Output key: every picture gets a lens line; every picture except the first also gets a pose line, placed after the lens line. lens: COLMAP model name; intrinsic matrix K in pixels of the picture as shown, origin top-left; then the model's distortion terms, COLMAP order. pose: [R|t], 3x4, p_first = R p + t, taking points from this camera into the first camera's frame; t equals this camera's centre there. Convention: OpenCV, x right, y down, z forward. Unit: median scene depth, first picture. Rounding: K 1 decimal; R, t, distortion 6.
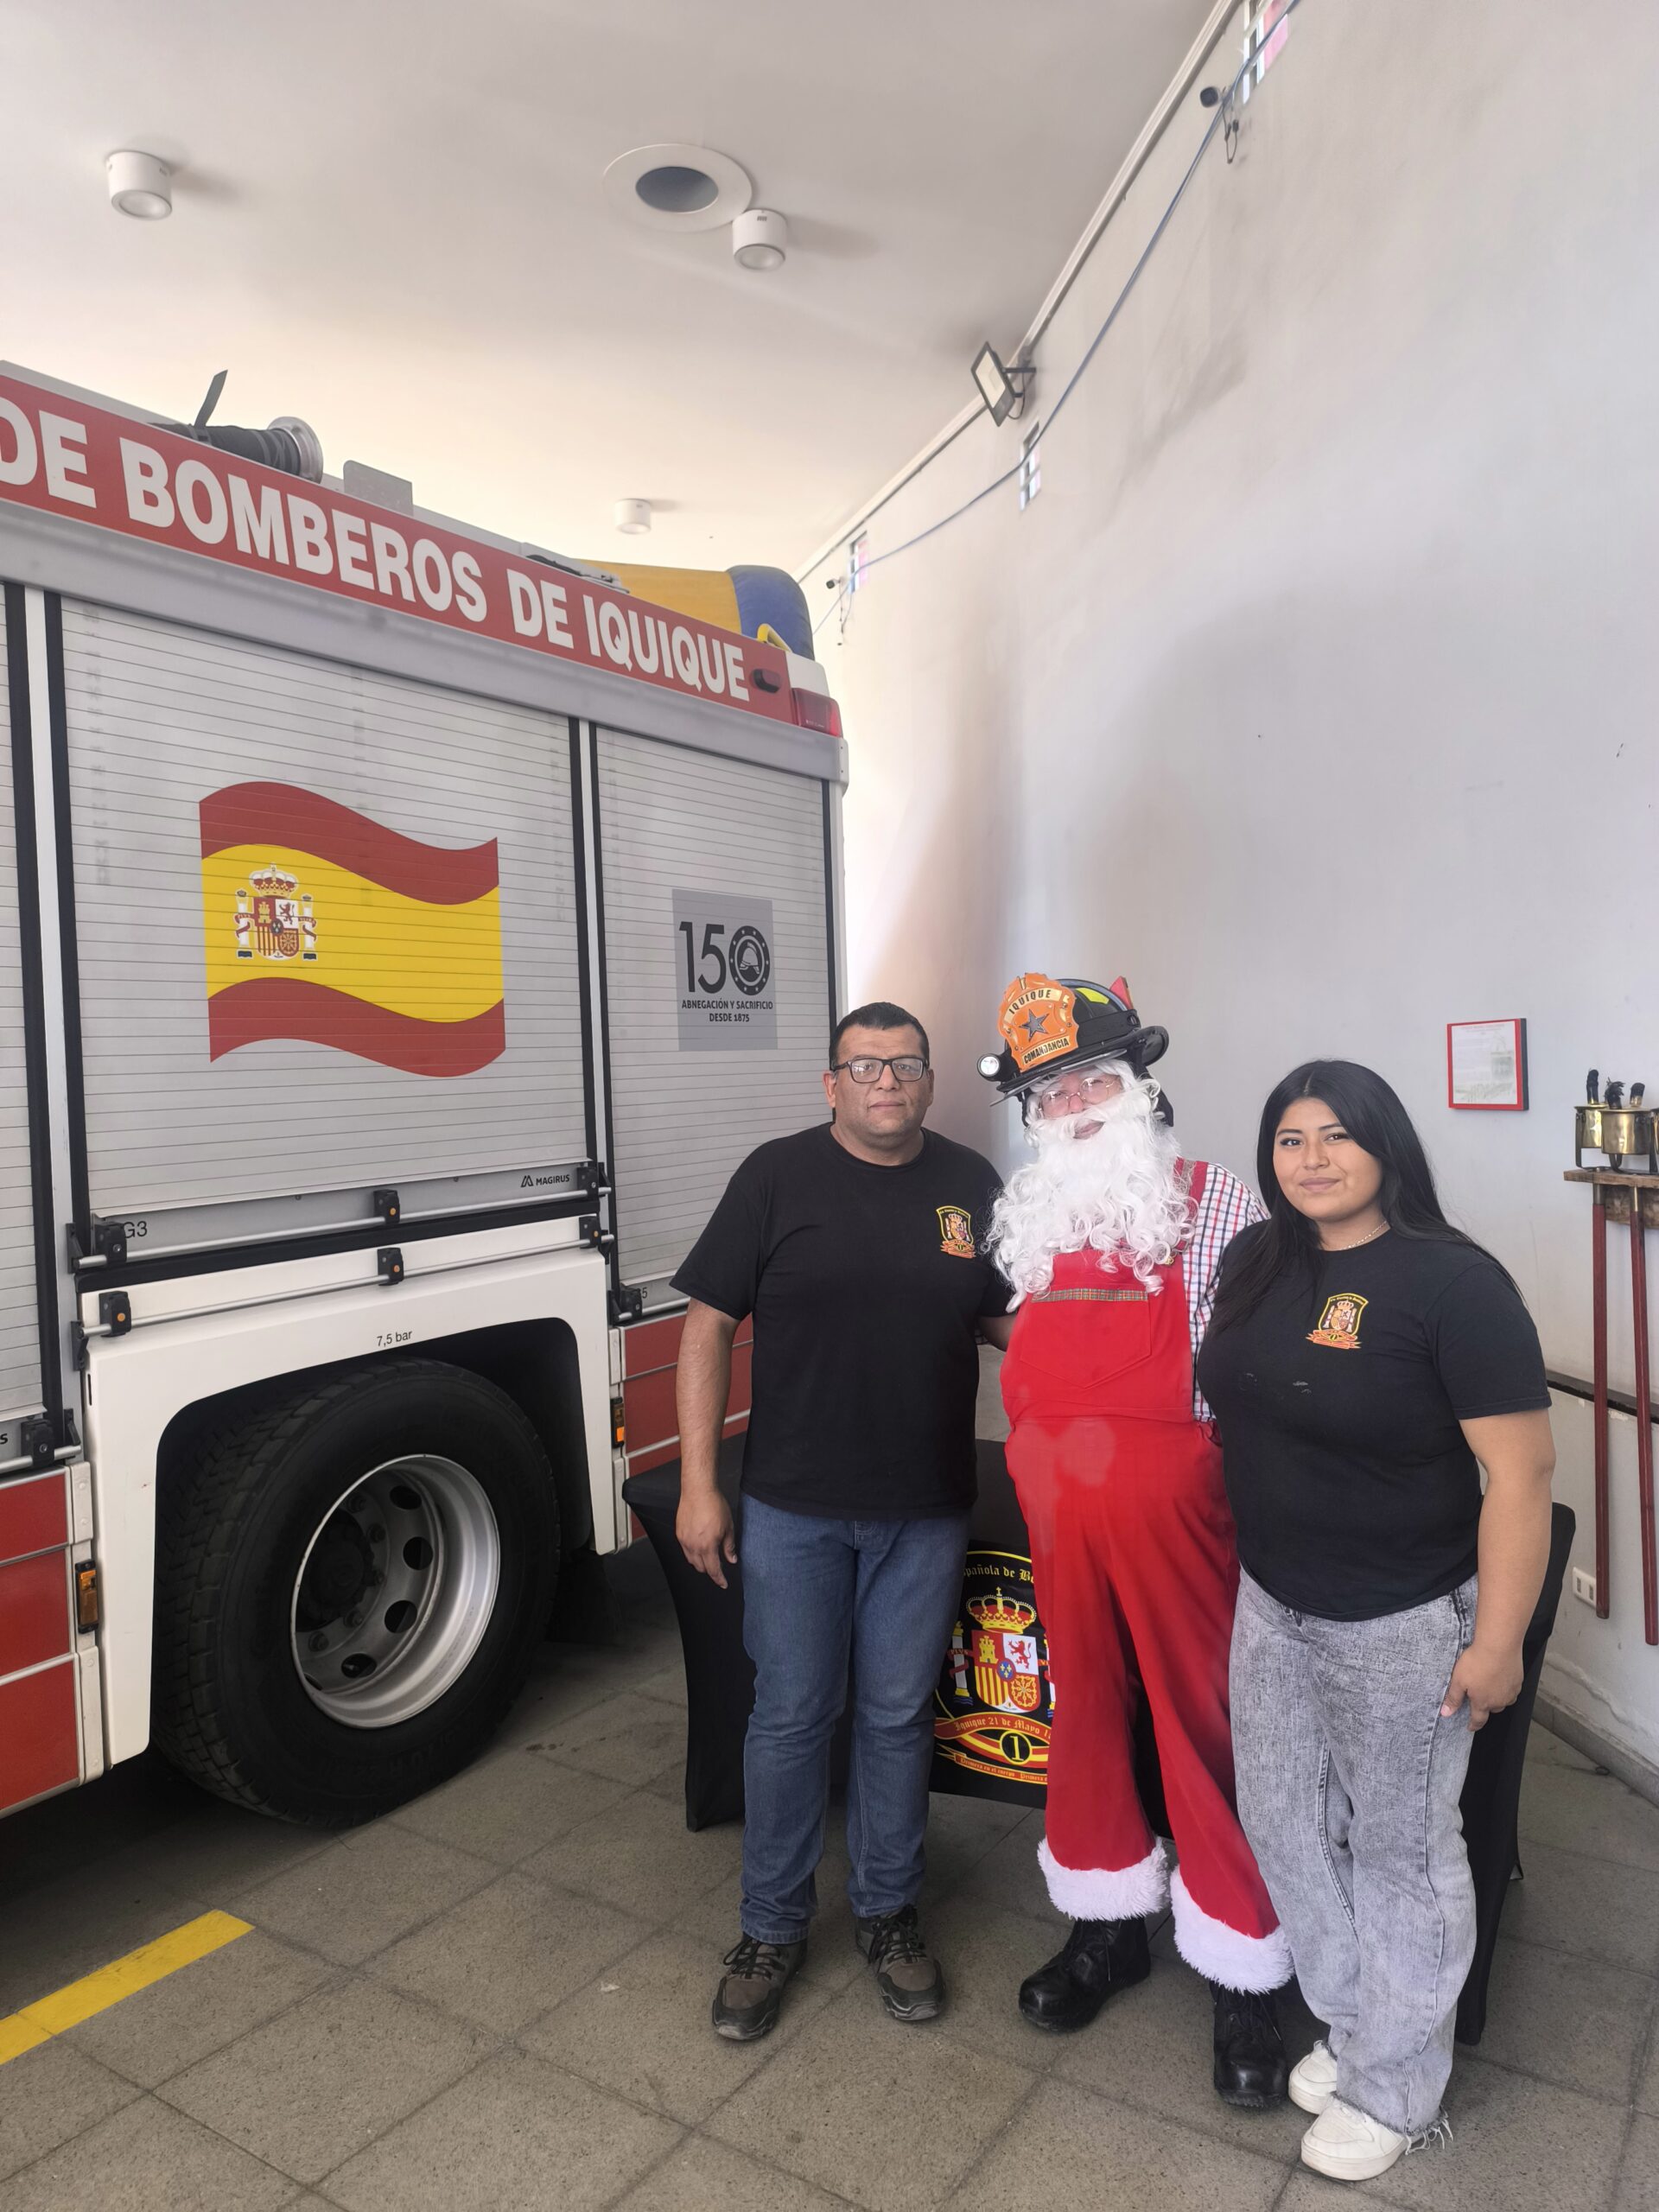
lens RADIAL K [[1510.4, 0, 829.5], [0, 1510.4, 1106.0], [0, 0, 1]] dist [0.044152, -0.055160]
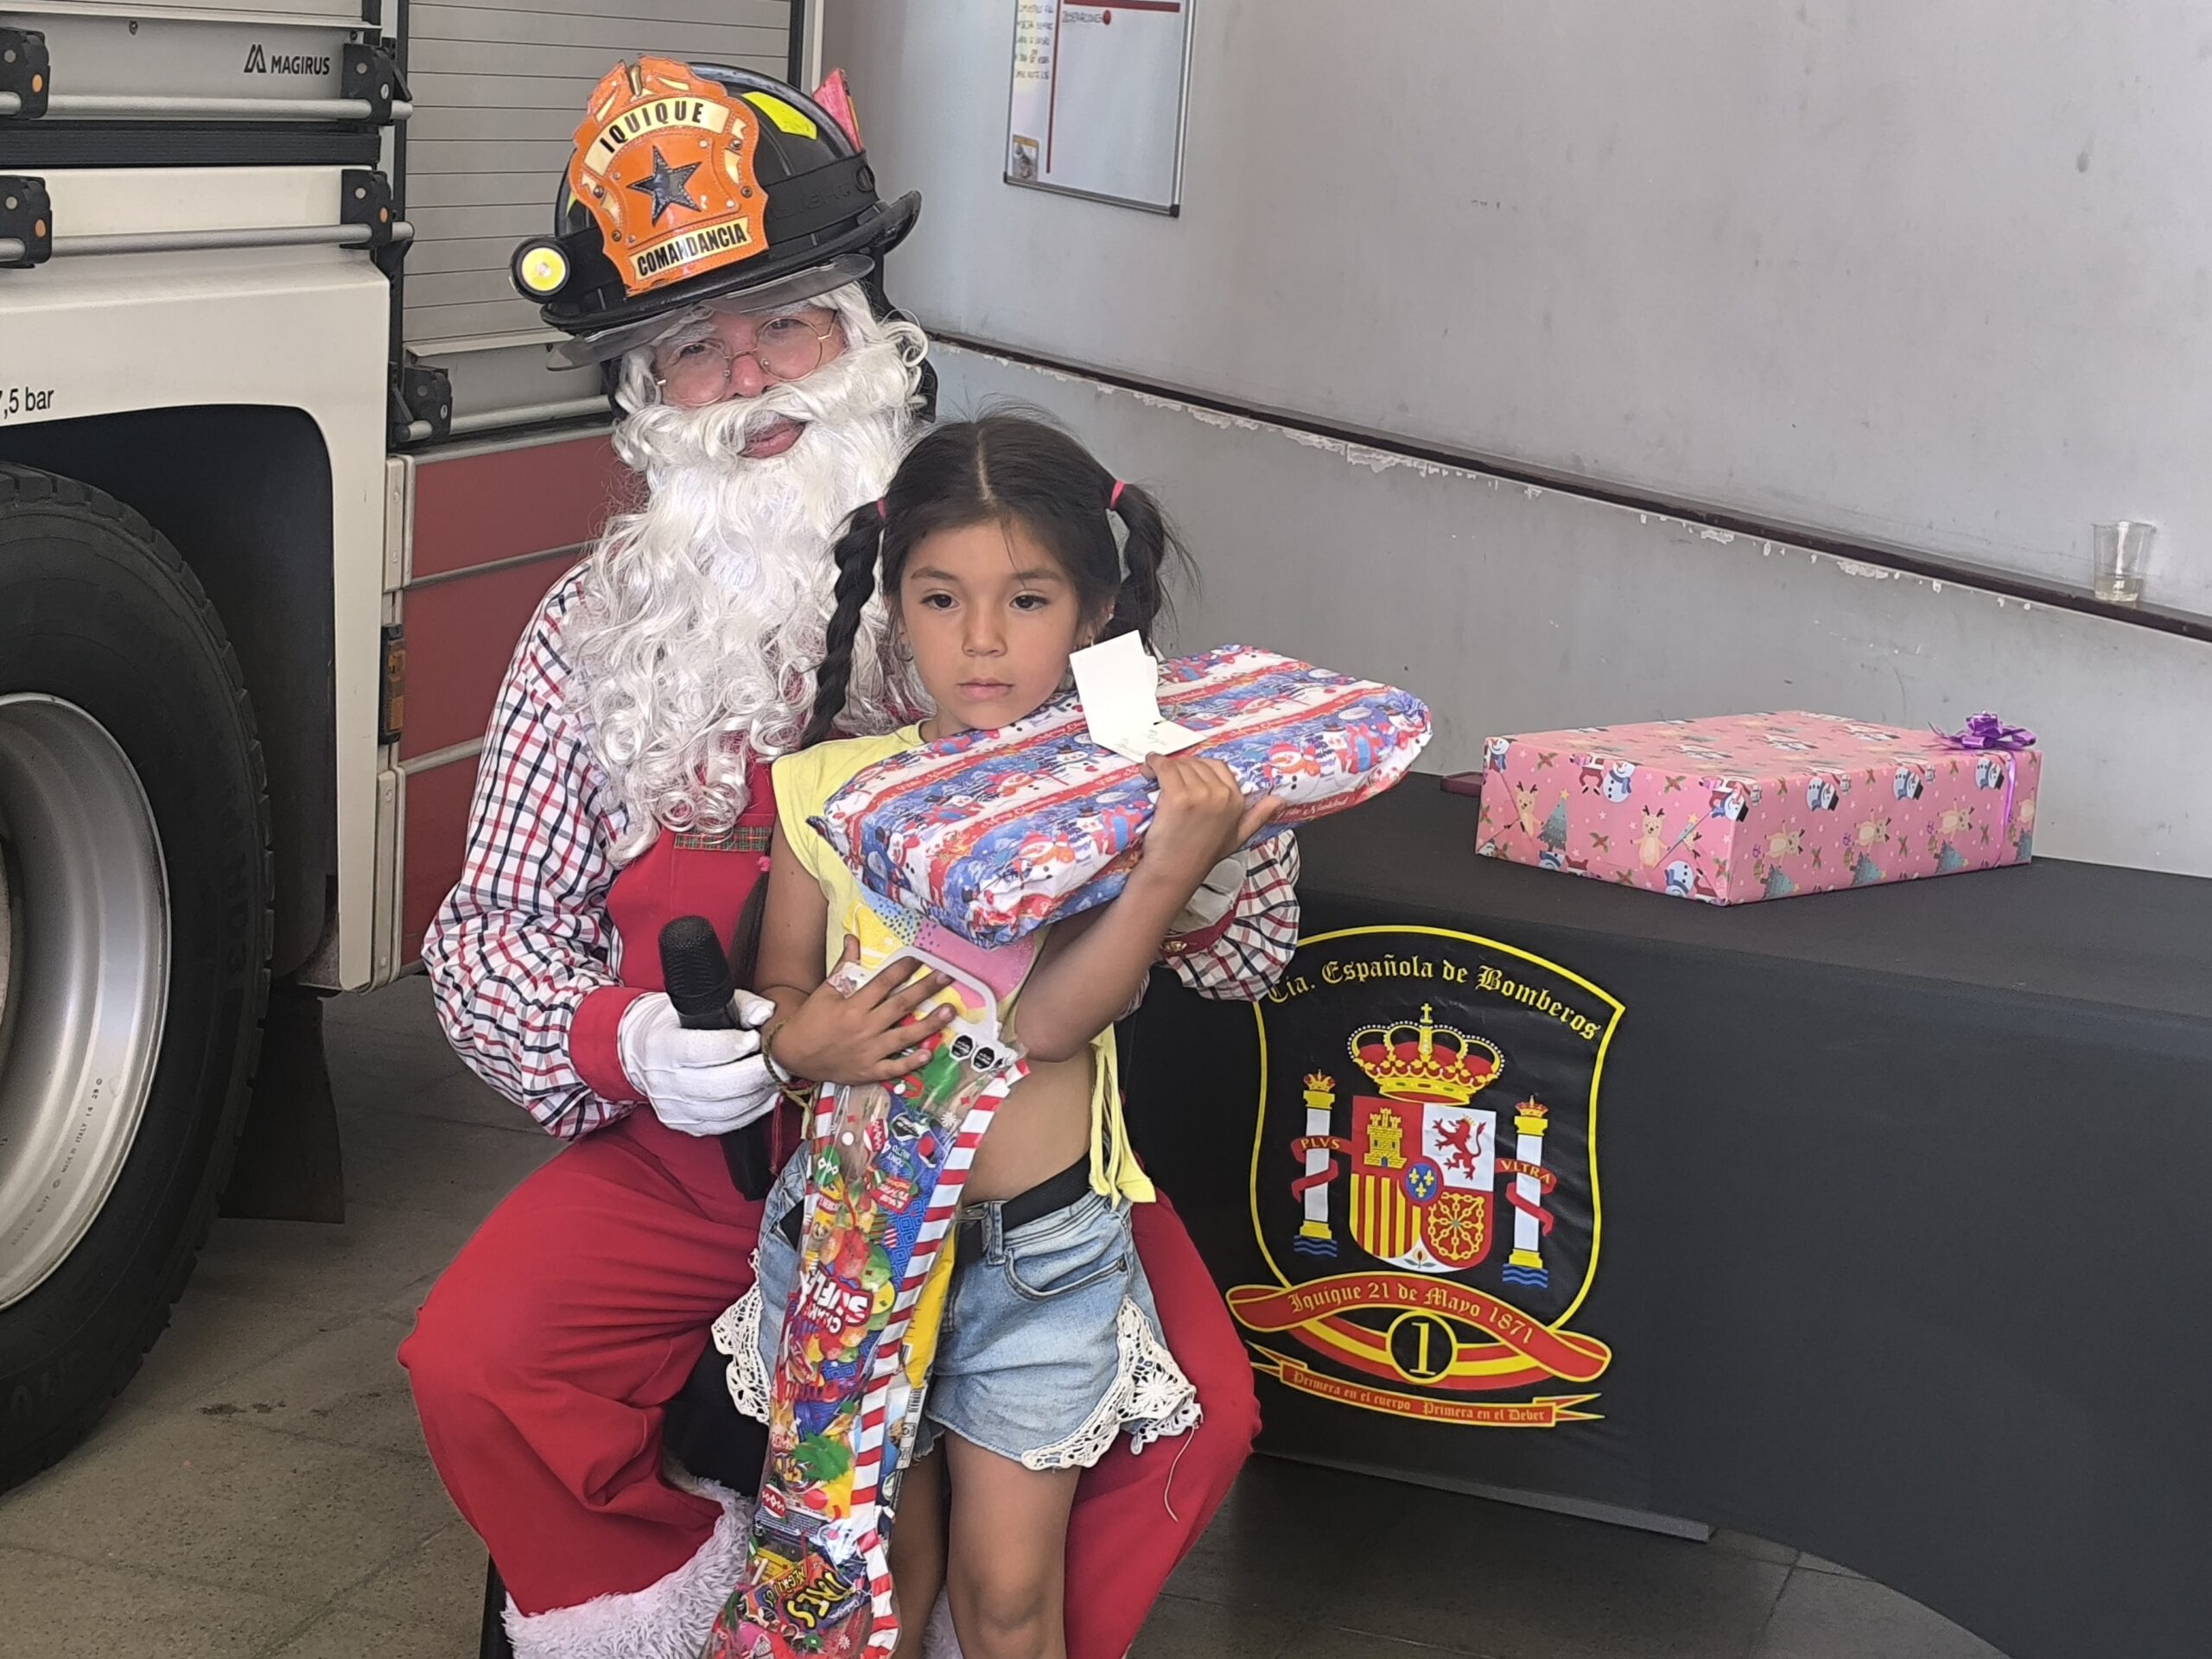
lens RADIAL K [[4229.8, 0, 1070.0], [0, 4229.8, 835.4], [0, 0, 1]] dist [0.099703, -0.009832]
pose [[0.959345, 0.042773, 0.278977, -0.319207], [-0.085362, 0.986129, 0.142348, 0.078547], [-0.269019, -0.160375, 0.949689, -0.172764]]
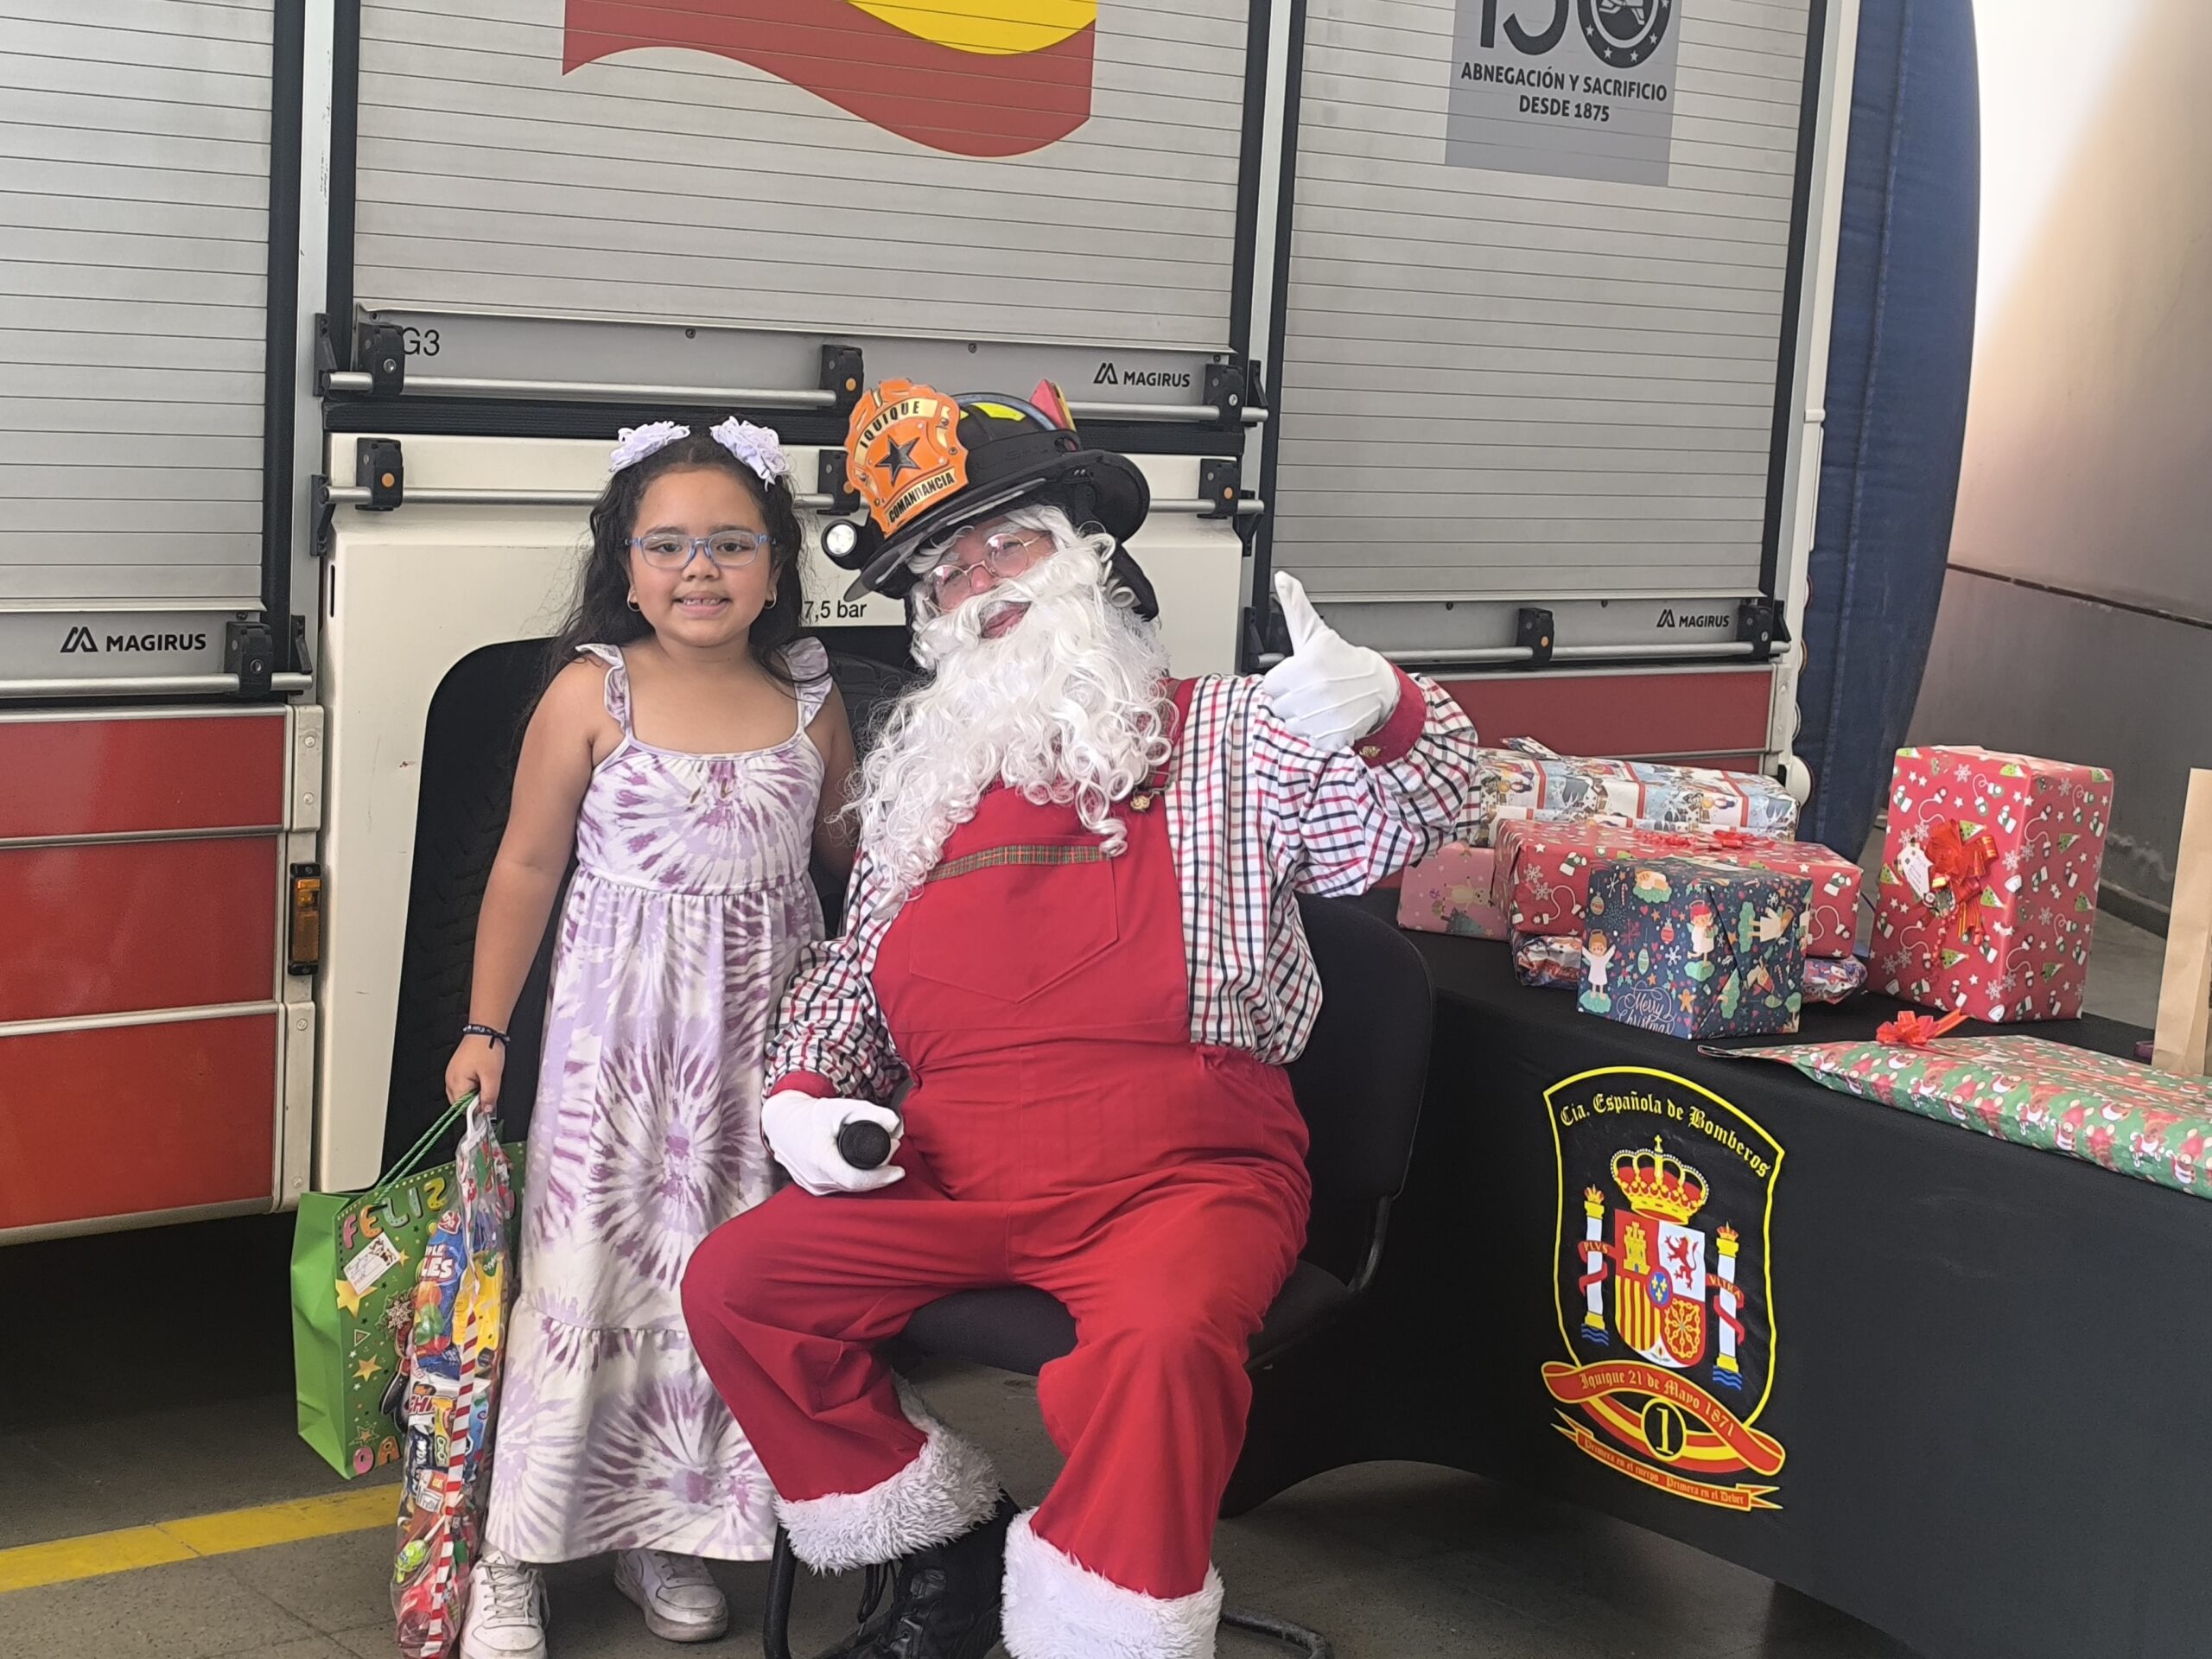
lens RADIAL K [[3698.7, 0, 1118.3], [0, 3698.7, 850.7], [0, 0, 1]] dist [0.214249, -0.923518]
pose [[0.957045, 0.129293, -0.259514, 0.180256], [-0.100573, 0.987532, 0.121103, 0.060968], [0.271936, -0.089800, 0.958116, -0.297313]]
